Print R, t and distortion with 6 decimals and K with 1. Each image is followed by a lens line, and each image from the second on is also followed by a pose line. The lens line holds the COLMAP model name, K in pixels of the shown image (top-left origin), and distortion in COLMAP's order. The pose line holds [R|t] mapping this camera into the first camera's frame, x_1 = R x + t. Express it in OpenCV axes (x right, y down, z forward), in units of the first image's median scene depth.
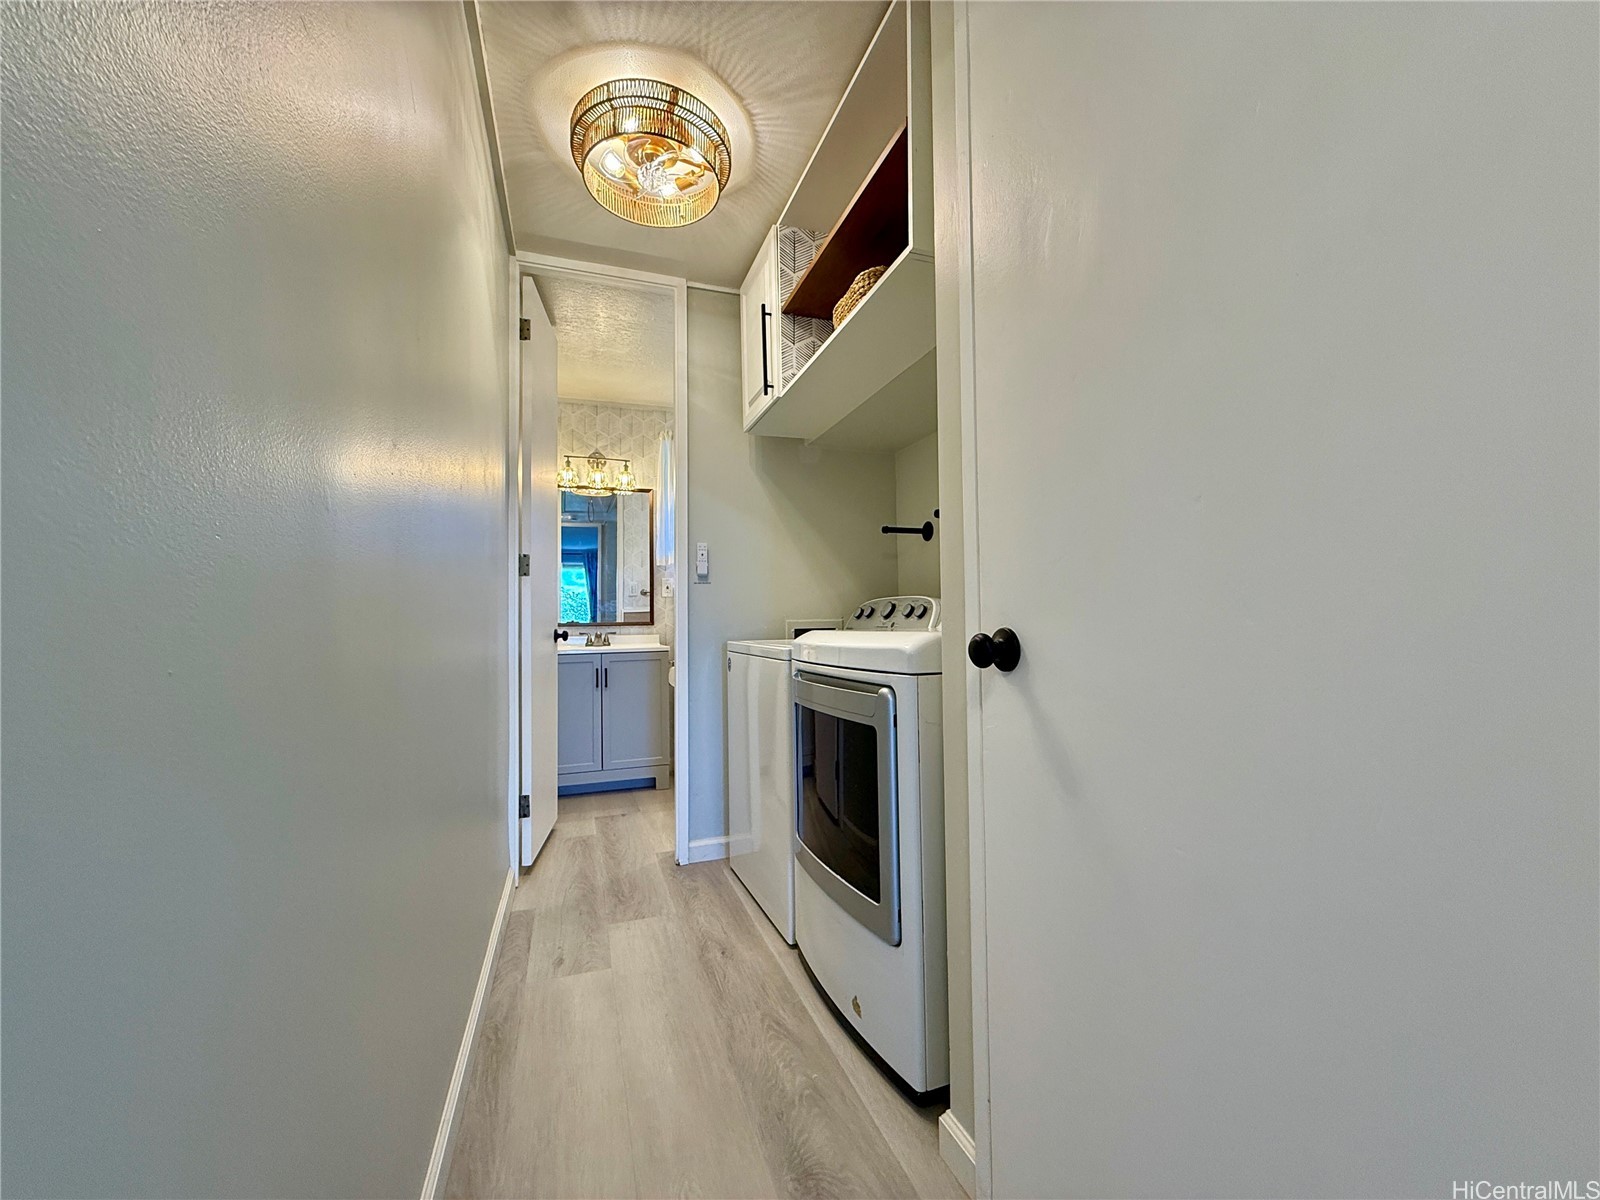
lens RADIAL K [[637.1, 0, 800.0], [0, 637.1, 600.0], [0, 0, 1]] dist [-0.000567, -0.000264]
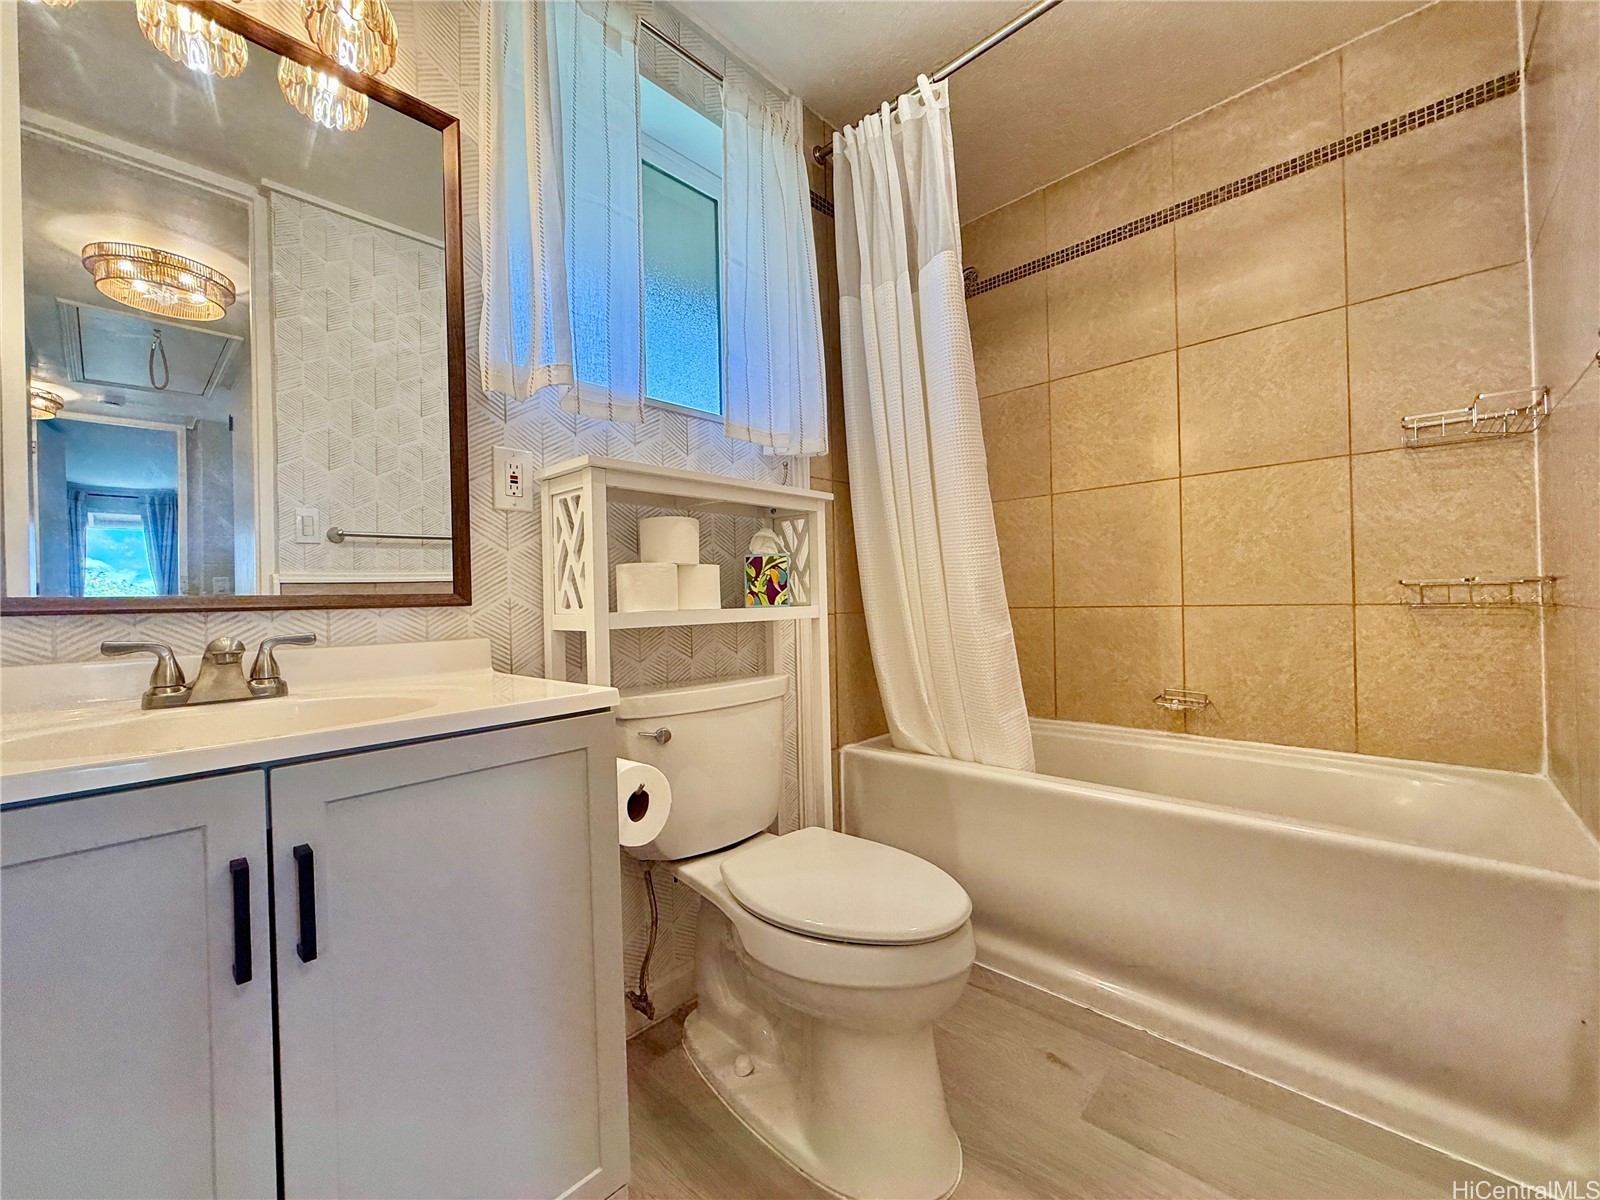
lens RADIAL K [[637.1, 0, 800.0], [0, 637.1, 600.0], [0, 0, 1]] dist [-0.000567, -0.000264]
pose [[0.891583, -0.009714, 0.452753, -0.228823], [0.002916, 0.999872, 0.015710, 0.033102], [-0.452848, -0.012687, 0.891498, 0.686729]]
